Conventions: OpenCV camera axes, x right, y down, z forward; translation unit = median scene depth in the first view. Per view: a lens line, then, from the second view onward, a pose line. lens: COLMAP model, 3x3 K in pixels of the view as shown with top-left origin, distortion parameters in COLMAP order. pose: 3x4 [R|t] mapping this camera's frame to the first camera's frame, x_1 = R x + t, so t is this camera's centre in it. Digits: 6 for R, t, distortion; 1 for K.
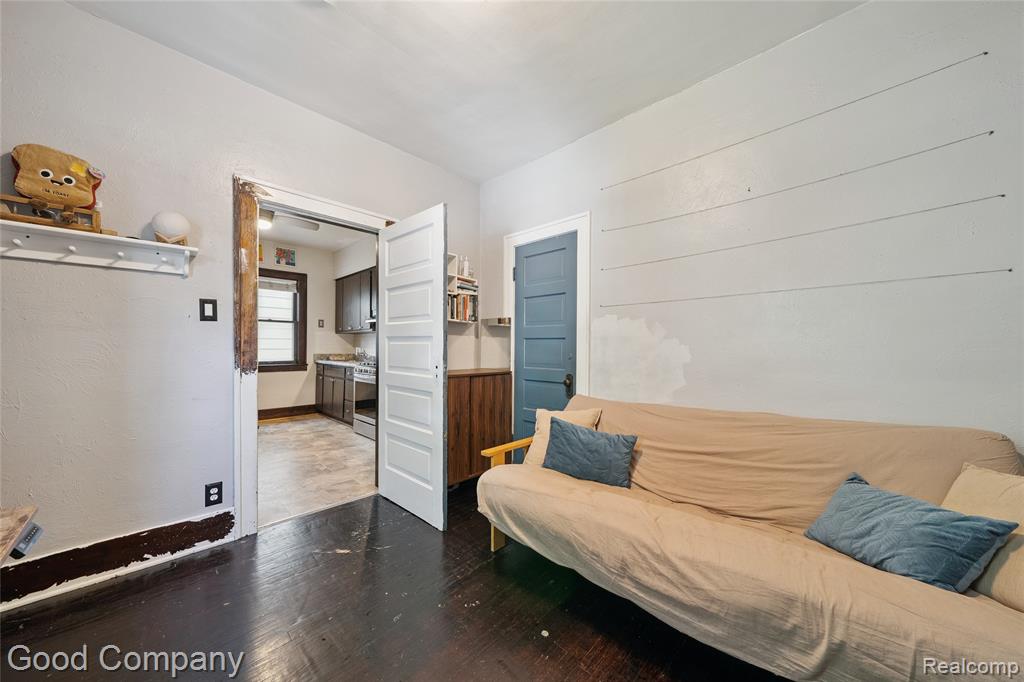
lens RADIAL K [[355.2, 0, 519.2], [0, 355.2, 342.1], [0, 0, 1]] dist [-0.006848, 0.000182]
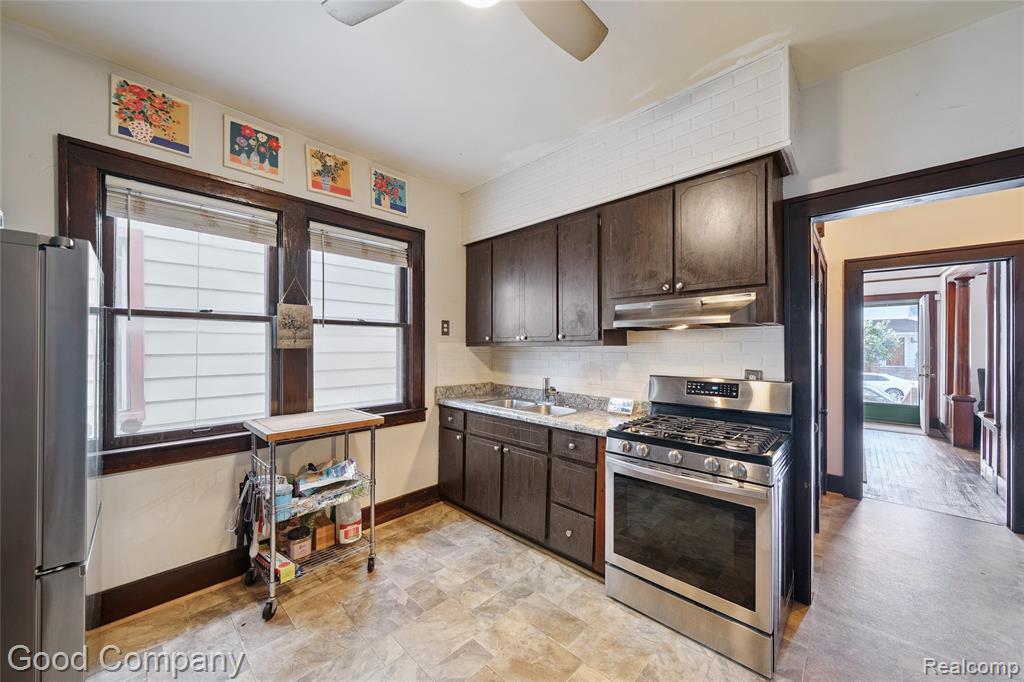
lens RADIAL K [[355.2, 0, 517.1], [0, 355.2, 344.2], [0, 0, 1]] dist [-0.006848, 0.000182]
pose [[0.999994, -0.001274, 0.003371, -0.471436], [0.001261, 0.999992, 0.003911, -0.031490], [-0.003375, -0.003907, 0.999987, 0.493085]]
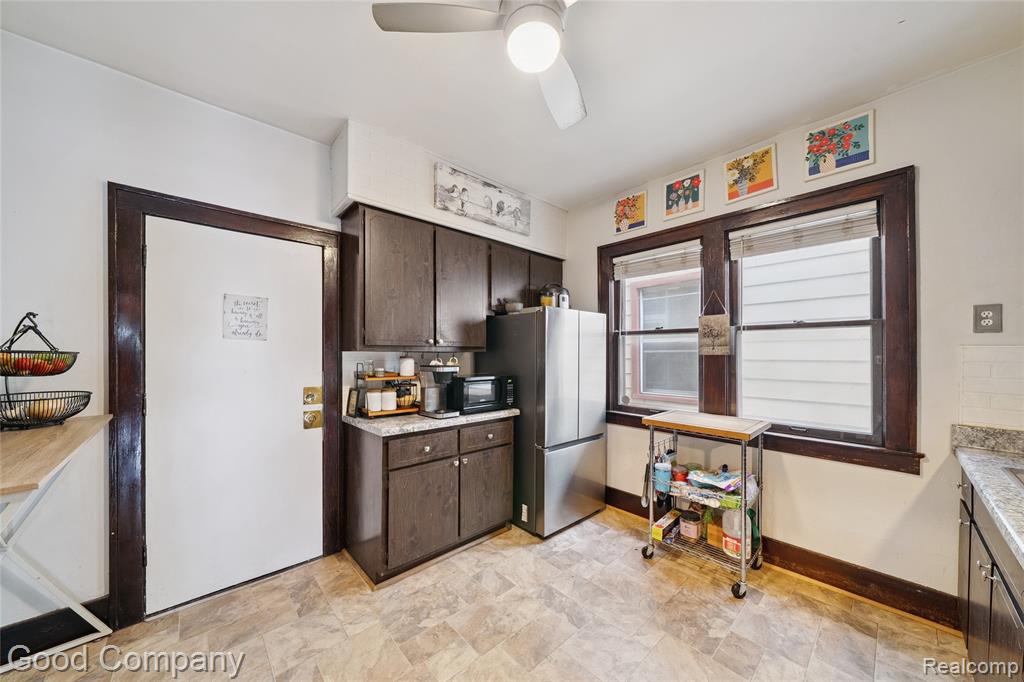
lens RADIAL K [[355.2, 0, 524.8], [0, 355.2, 352.2], [0, 0, 1]] dist [-0.006848, 0.000182]
pose [[-0.041441, -0.006993, -0.999116, -0.277074], [0.006888, 0.999950, -0.007285, -0.027510], [0.999117, -0.007184, -0.041390, 0.671575]]
